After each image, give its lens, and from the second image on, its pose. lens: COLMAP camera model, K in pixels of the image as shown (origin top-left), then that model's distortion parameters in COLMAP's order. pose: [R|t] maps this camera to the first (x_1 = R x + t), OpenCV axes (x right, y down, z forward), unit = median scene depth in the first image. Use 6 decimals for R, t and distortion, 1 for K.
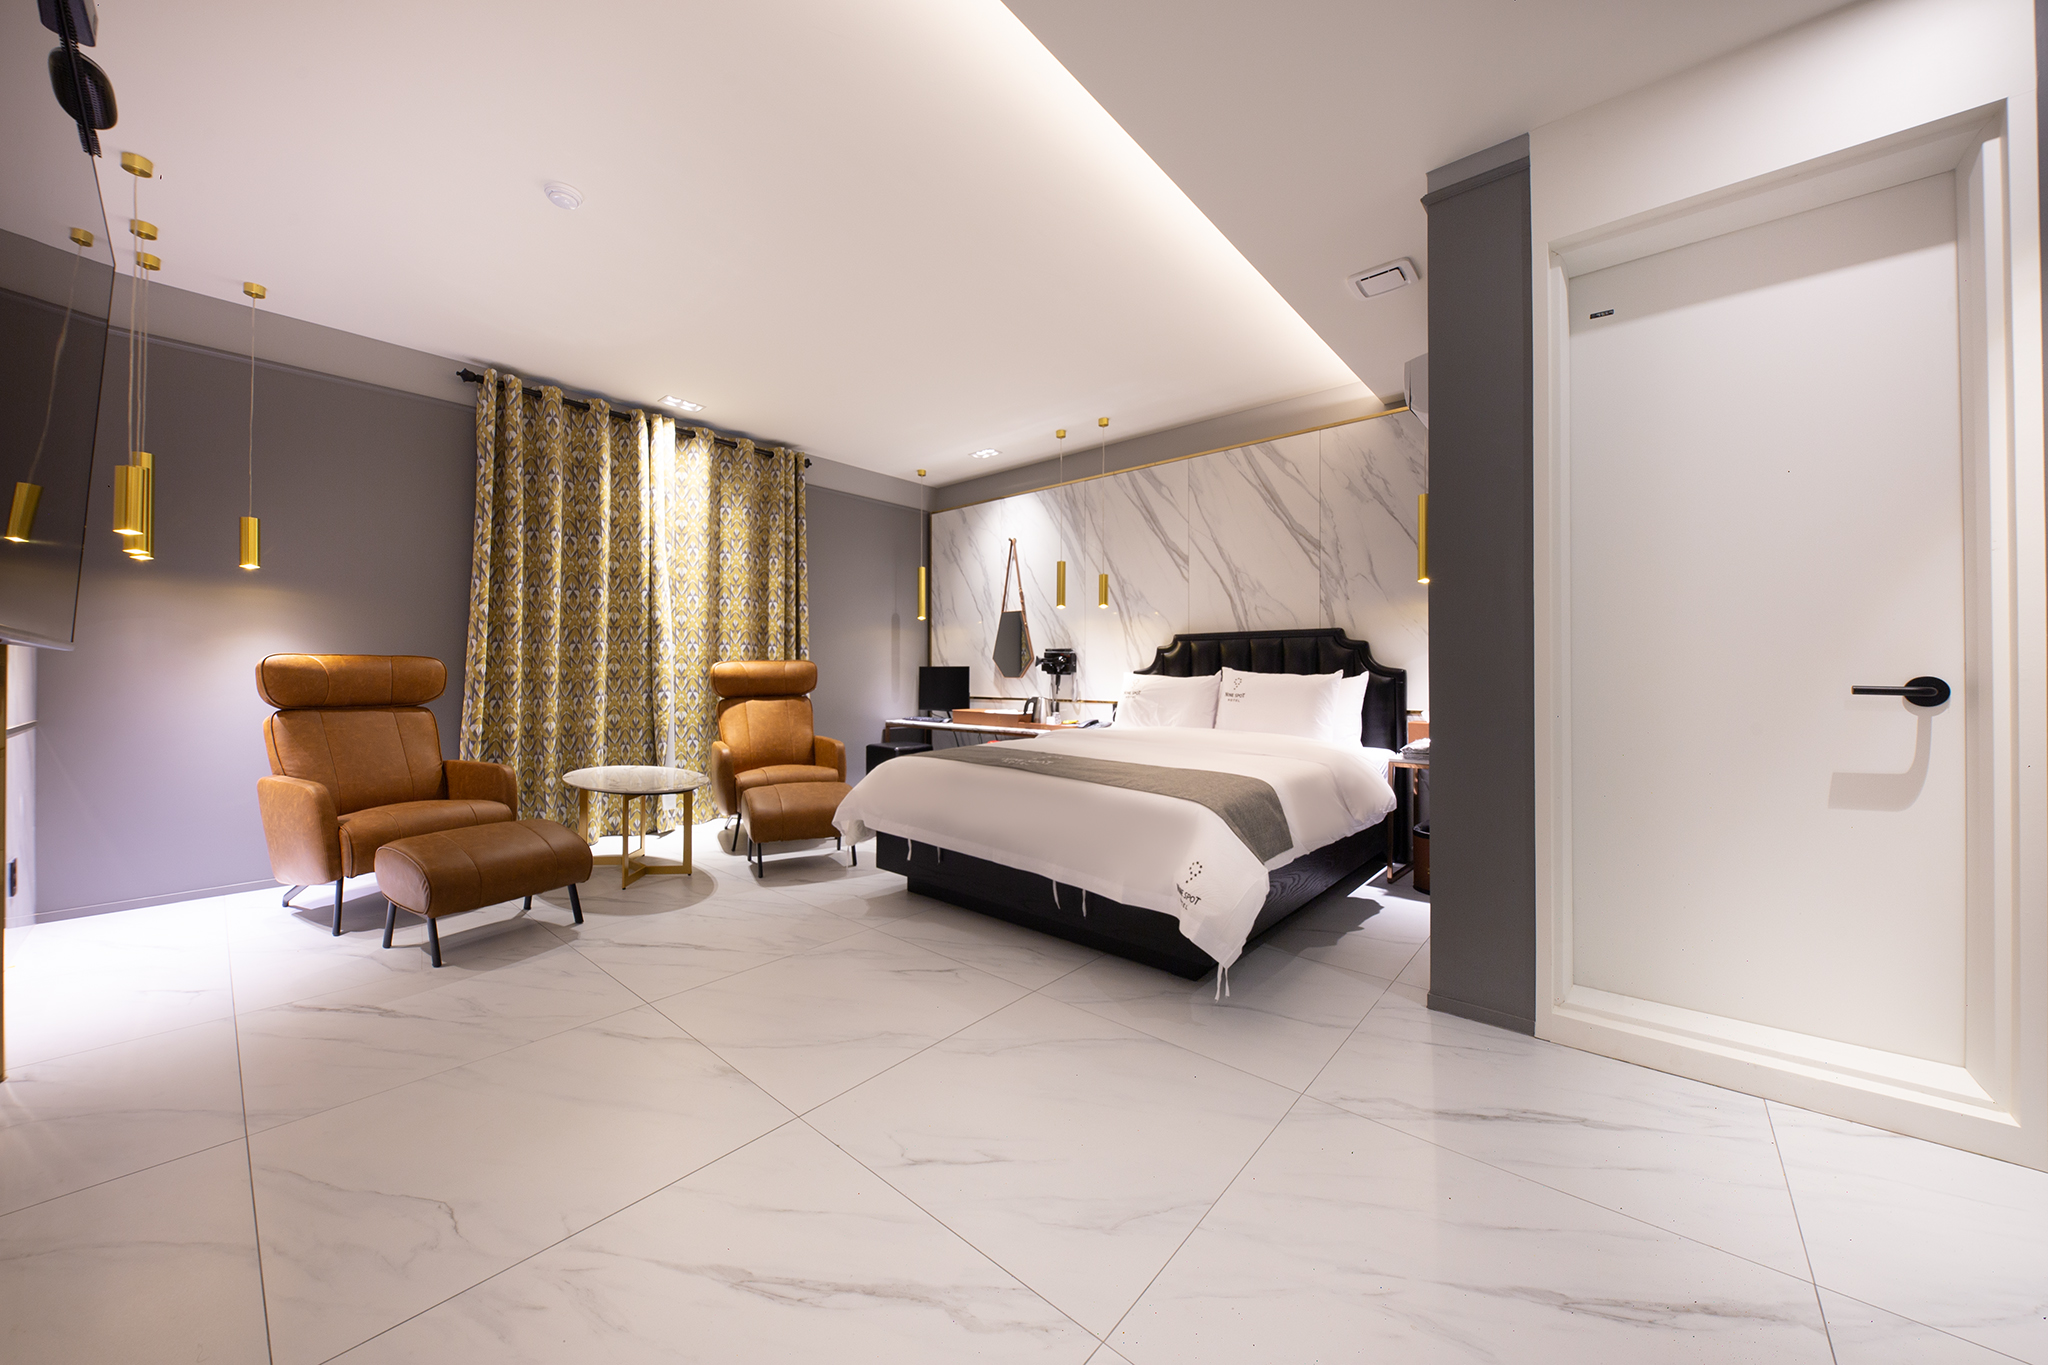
lens RADIAL K [[717.9, 0, 1032.8], [0, 717.9, 678.2], [0, 0, 1]] dist [-0.002275, -0.001743]
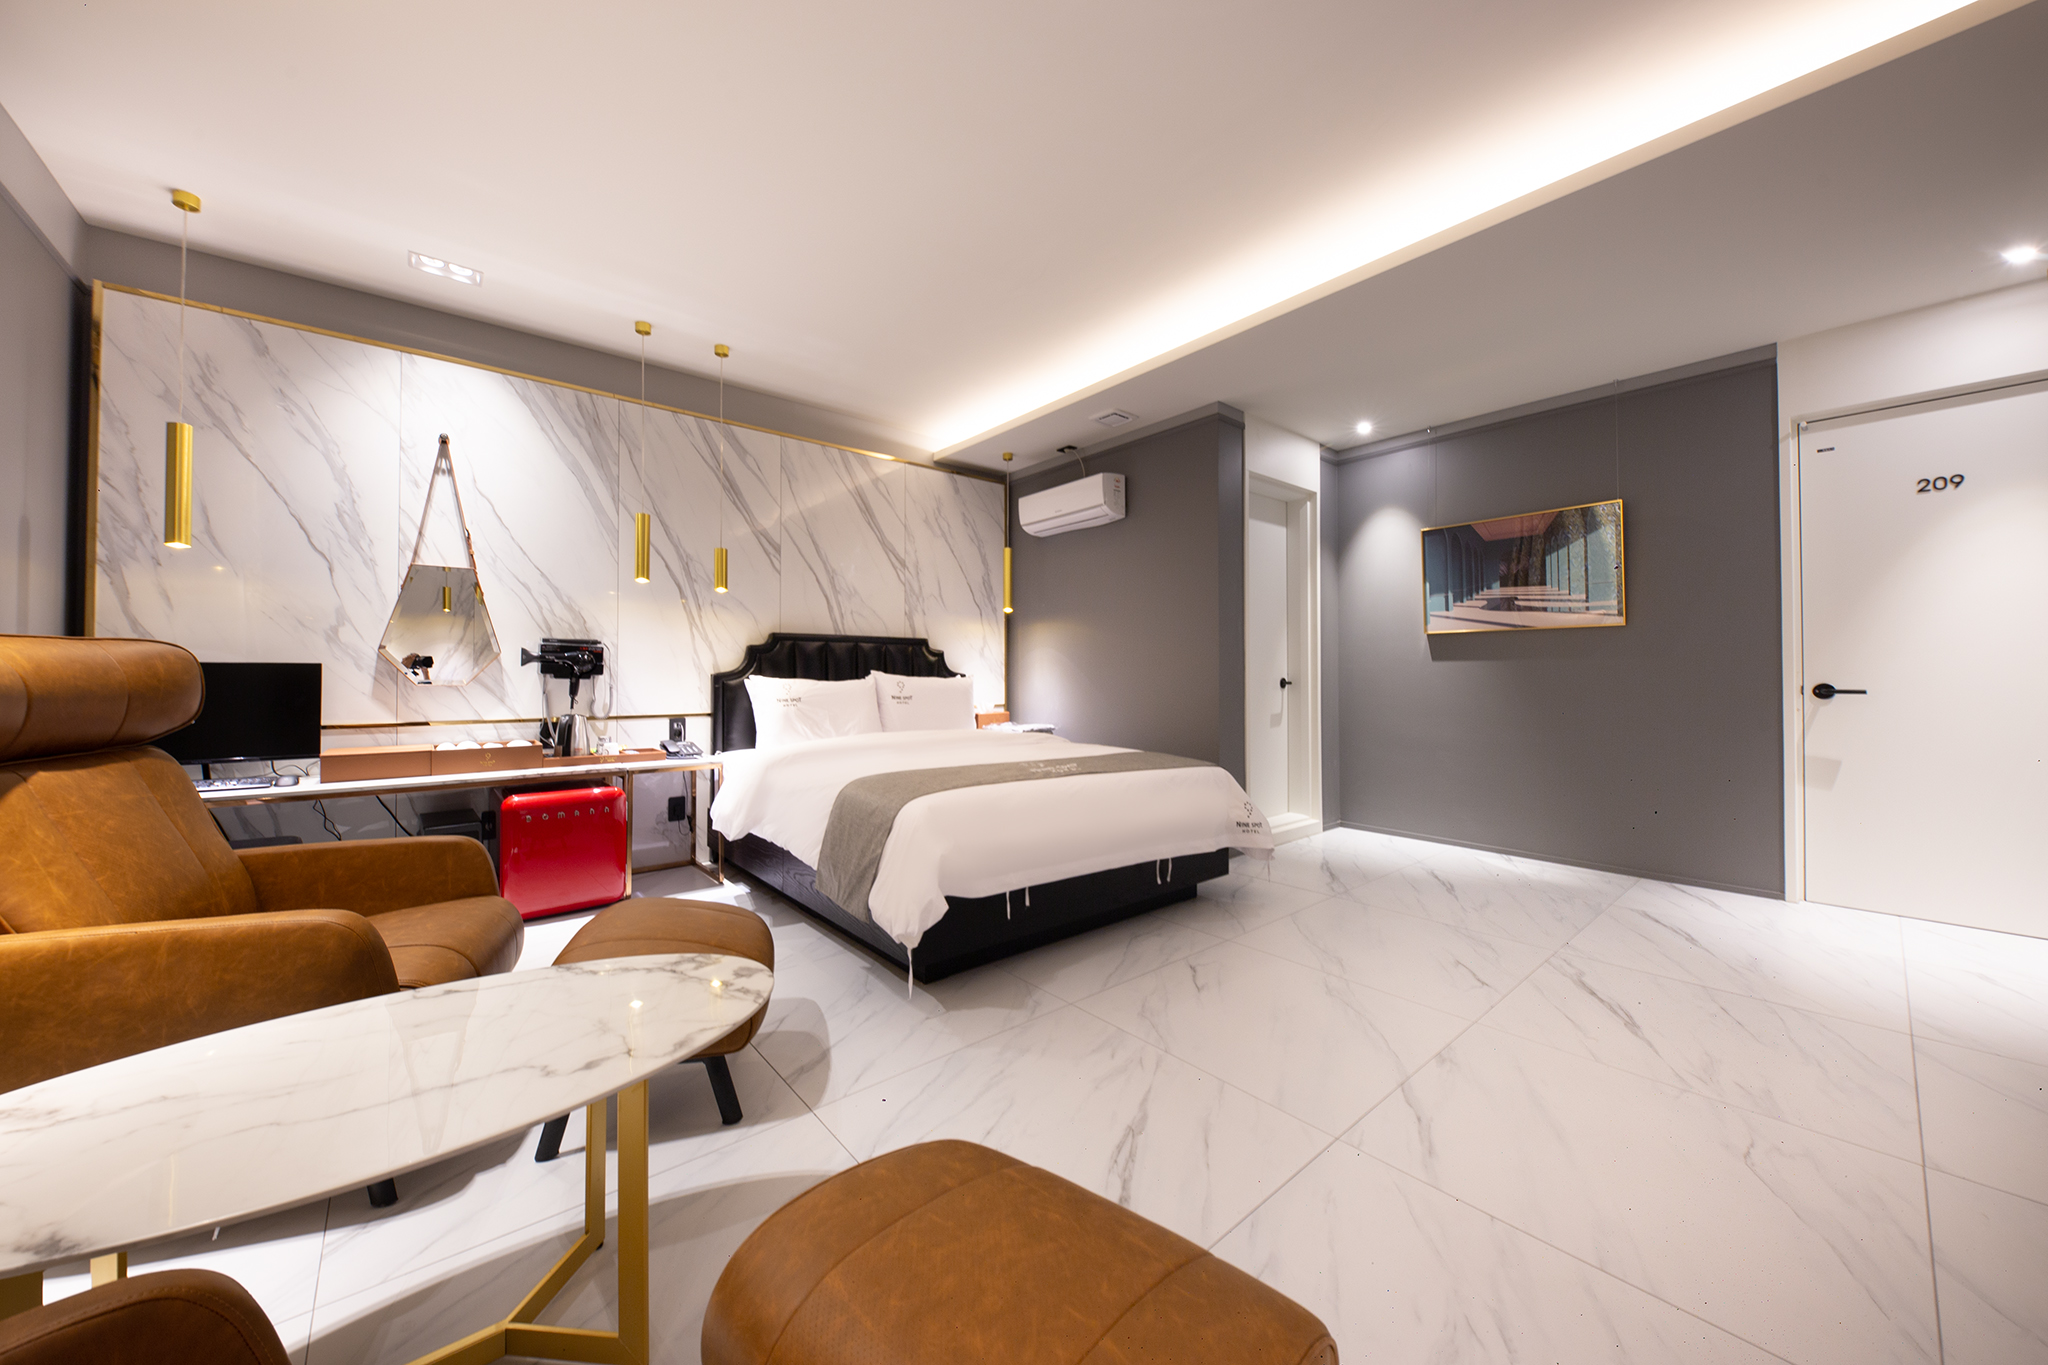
lens RADIAL K [[717.9, 0, 1018.6], [0, 717.9, 675.2], [0, 0, 1]] dist [-0.002275, -0.001743]
pose [[0.160267, 0.002145, 0.987071, -0.619024], [0.005573, 0.999980, -0.003078, -0.004722], [-0.987058, 0.005994, 0.160252, 0.571370]]
